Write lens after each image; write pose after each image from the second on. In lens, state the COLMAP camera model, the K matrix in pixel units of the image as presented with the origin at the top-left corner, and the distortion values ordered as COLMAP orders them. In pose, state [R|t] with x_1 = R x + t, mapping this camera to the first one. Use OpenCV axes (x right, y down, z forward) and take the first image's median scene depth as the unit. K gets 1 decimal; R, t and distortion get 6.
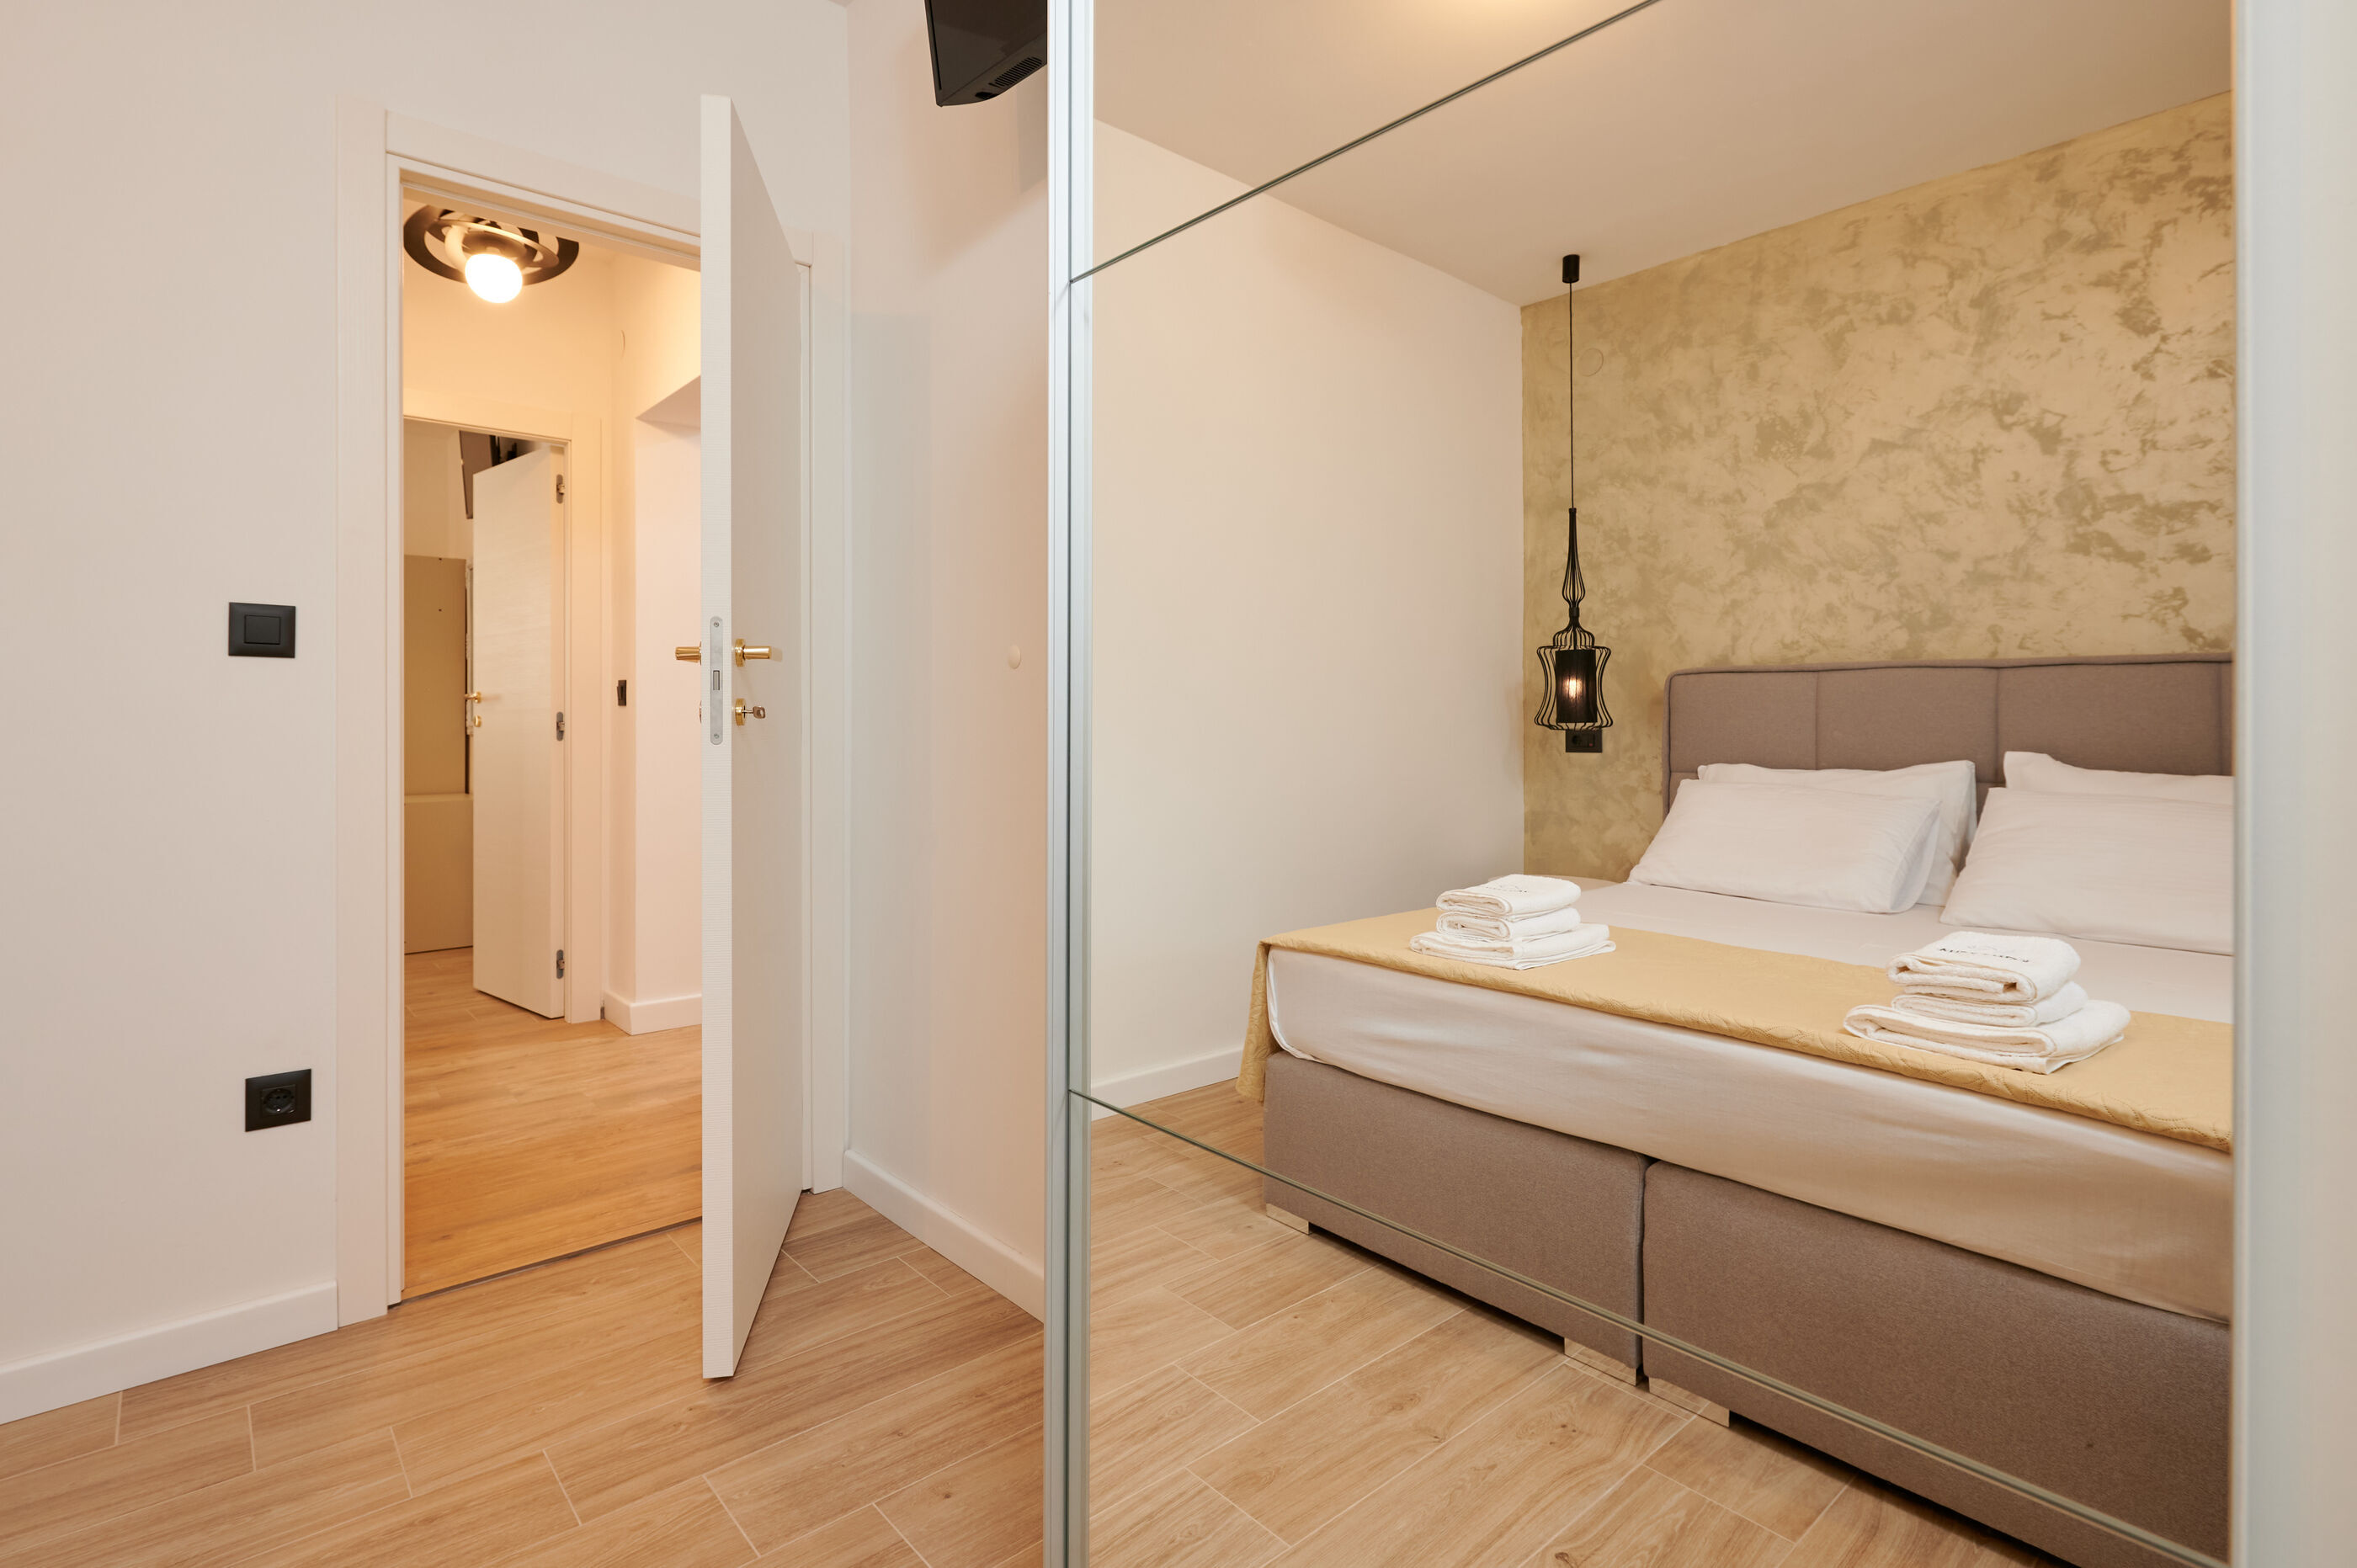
lens RADIAL K [[1179.2, 0, 1177.7], [0, 1179.2, 764.5], [0, 0, 1]] dist [0.012539, 0.004540]
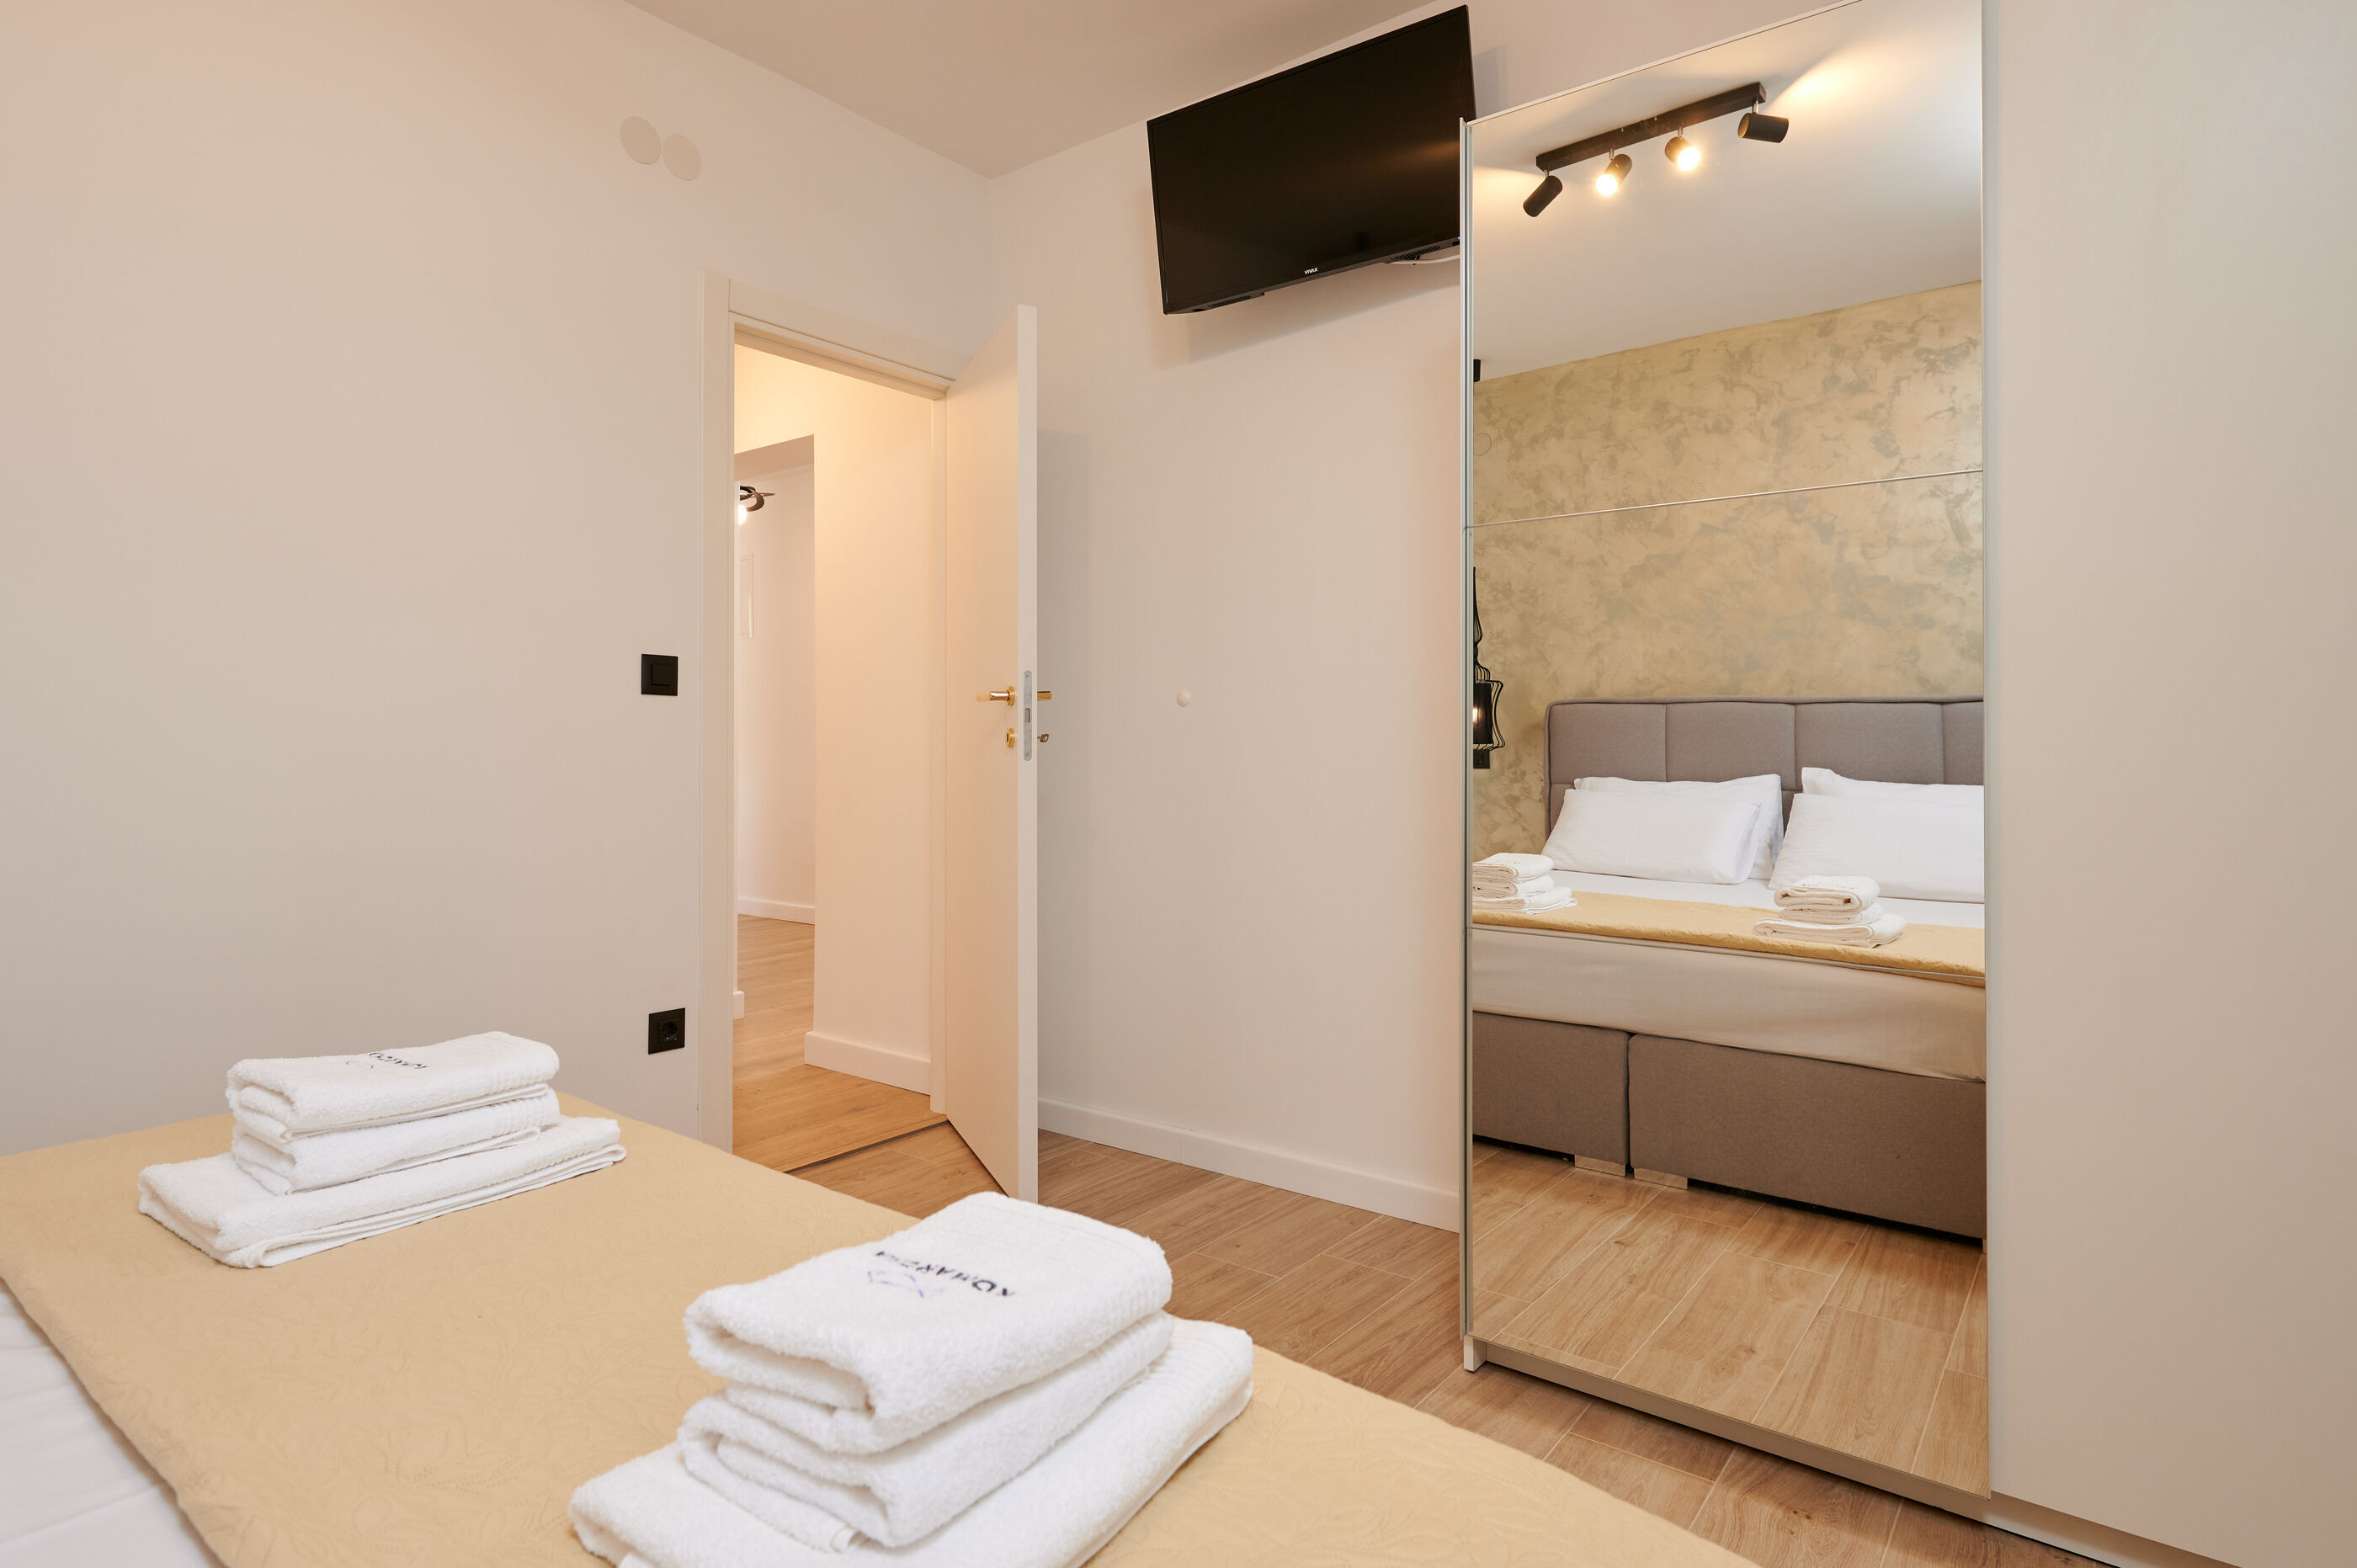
lens RADIAL K [[1246.8, 0, 1171.9], [0, 1246.8, 787.2], [0, 0, 1]] dist [0.016042, -0.007740]
pose [[0.983648, -0.003289, 0.180072, -0.242183], [0.002520, 0.999987, 0.004502, 0.004033], [-0.180084, -0.003975, 0.983643, -0.246586]]
